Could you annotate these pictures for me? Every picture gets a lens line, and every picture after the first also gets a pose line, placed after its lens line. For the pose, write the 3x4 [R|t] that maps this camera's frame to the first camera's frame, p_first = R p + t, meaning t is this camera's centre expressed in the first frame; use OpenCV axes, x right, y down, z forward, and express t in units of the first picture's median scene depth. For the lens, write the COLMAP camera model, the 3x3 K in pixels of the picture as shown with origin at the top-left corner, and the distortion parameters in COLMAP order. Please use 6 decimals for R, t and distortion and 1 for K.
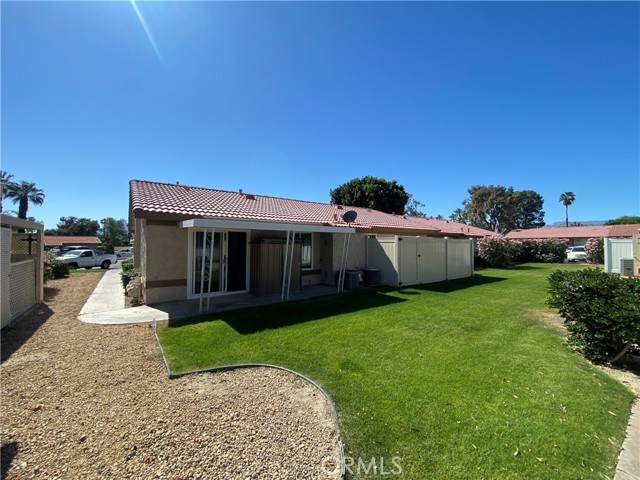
lens RADIAL K [[260.4, 0, 320.9], [0, 260.4, 241.3], [0, 0, 1]] dist [0.026710, -0.024543]
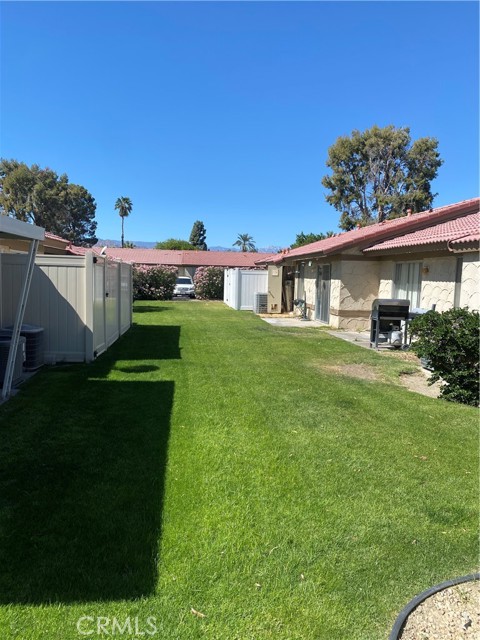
lens RADIAL K [[492.3, 0, 240.0], [0, 492.3, 320.0], [0, 0, 1]] dist [-0.004340, 0.014667]
pose [[0.498297, -0.063821, 0.864654, -0.161952], [-0.037062, 0.994807, 0.094787, 0.002709], [-0.866214, -0.079278, 0.493345, 0.161235]]
